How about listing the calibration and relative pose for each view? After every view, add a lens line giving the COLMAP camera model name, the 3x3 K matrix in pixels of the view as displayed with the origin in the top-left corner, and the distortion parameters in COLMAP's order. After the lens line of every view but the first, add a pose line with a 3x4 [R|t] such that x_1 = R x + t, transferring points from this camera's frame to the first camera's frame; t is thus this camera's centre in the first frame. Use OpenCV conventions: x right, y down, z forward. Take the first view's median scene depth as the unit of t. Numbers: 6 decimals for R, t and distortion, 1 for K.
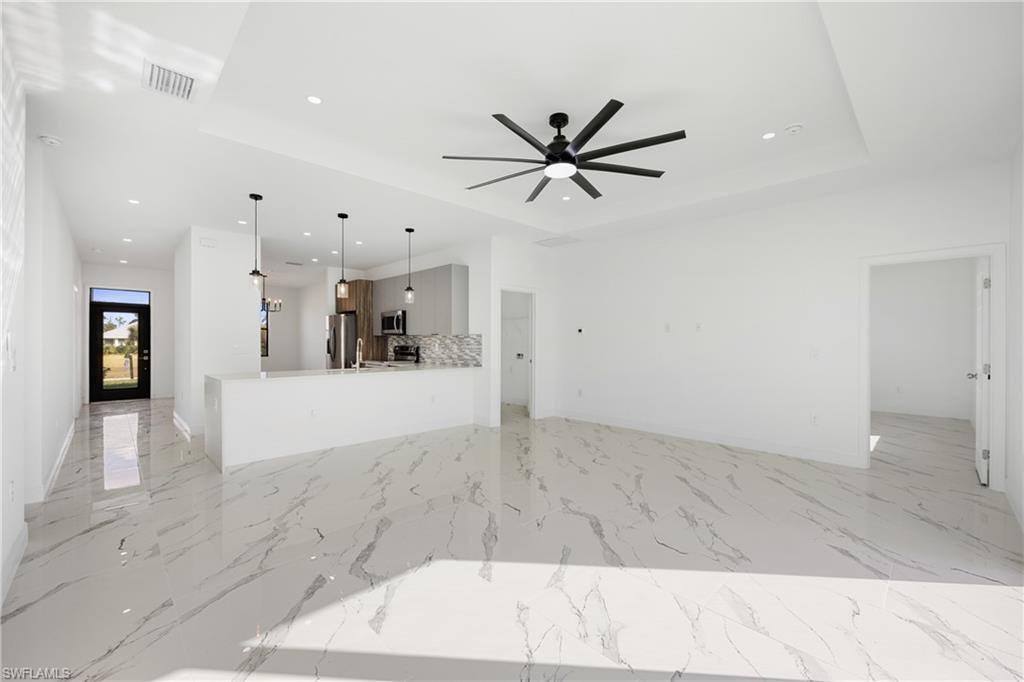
lens RADIAL K [[411.3, 0, 508.6], [0, 411.3, 342.4], [0, 0, 1]] dist [-0.003661, -0.000183]
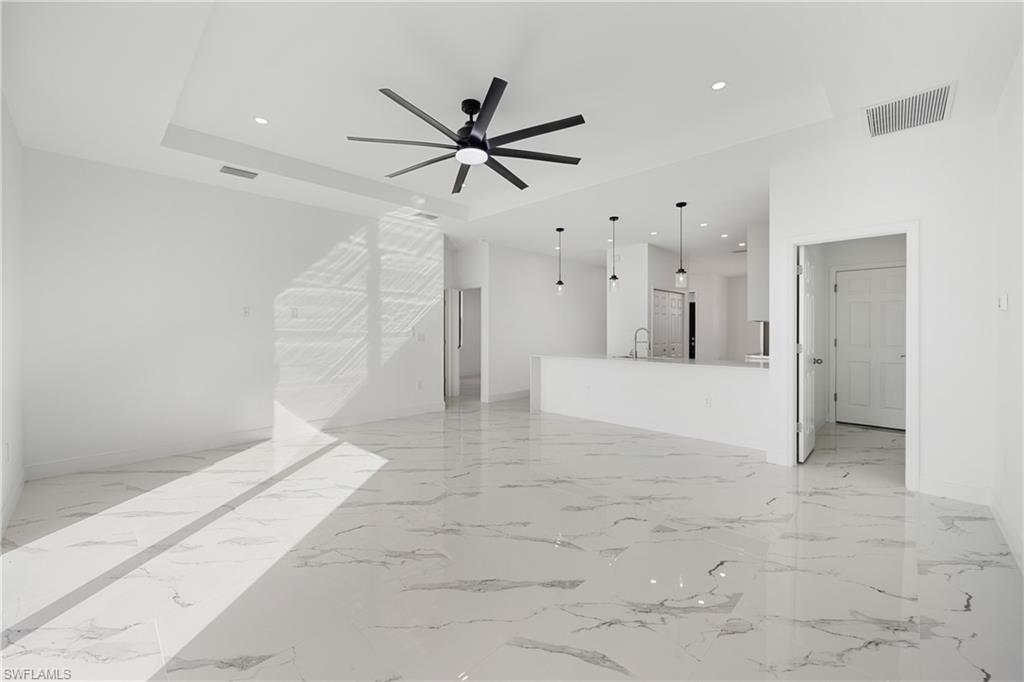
lens RADIAL K [[411.3, 0, 513.5], [0, 411.3, 335.8], [0, 0, 1]] dist [-0.003661, -0.000183]
pose [[0.025346, 0.003669, -0.999672, 0.471298], [0.007740, 0.999963, 0.003866, 0.003336], [0.999649, -0.007835, 0.025316, 0.454462]]
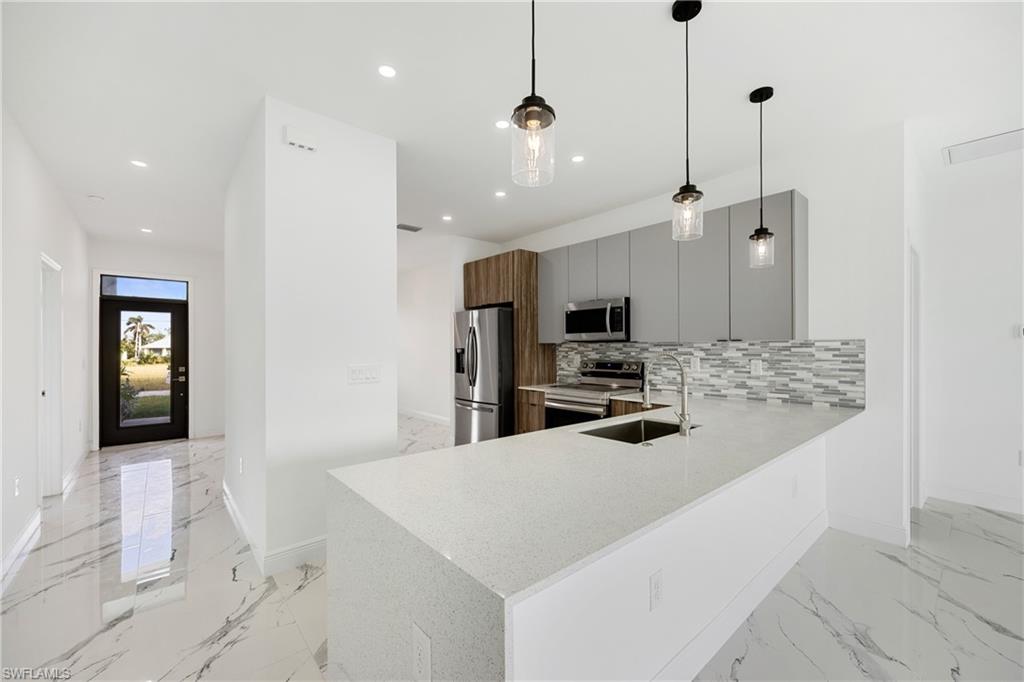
lens RADIAL K [[411.3, 0, 511.9], [0, 411.3, 345.7], [0, 0, 1]] dist [-0.003661, -0.000183]
pose [[0.998047, -0.006256, -0.062157, -0.349031], [0.005703, 0.999943, -0.009073, -0.008490], [0.062210, 0.008701, 0.998025, 0.416970]]
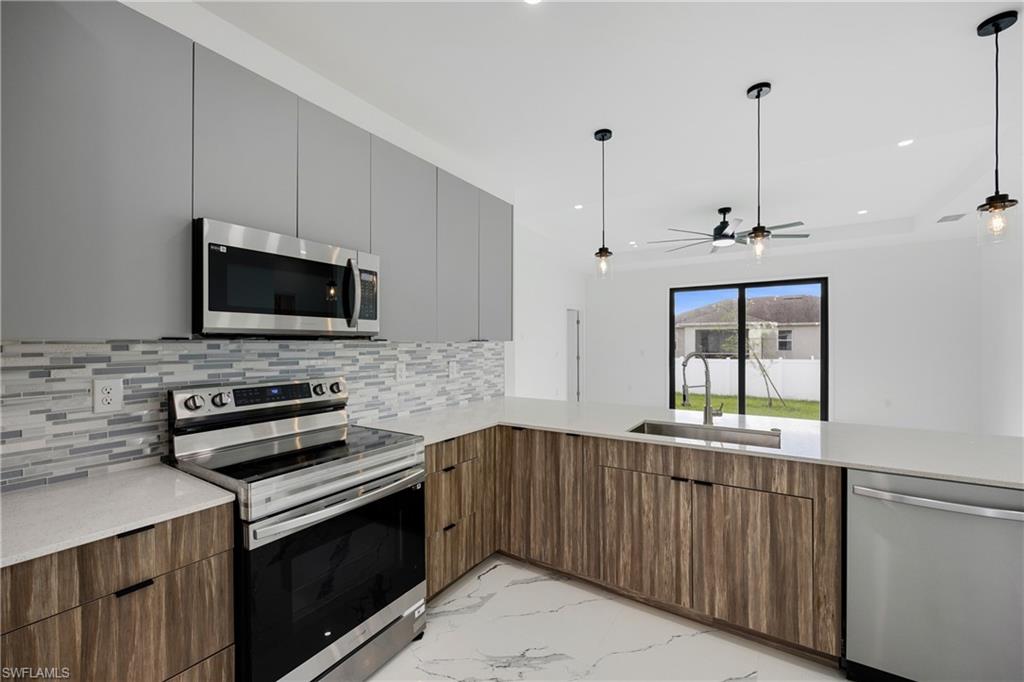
lens RADIAL K [[411.3, 0, 510.5], [0, 411.3, 343.8], [0, 0, 1]] dist [-0.003661, -0.000183]
pose [[-0.218611, -0.001521, 0.975811, -0.524619], [0.009655, 0.999946, 0.003722, -0.014449], [-0.975764, 0.010235, -0.218585, 0.906112]]
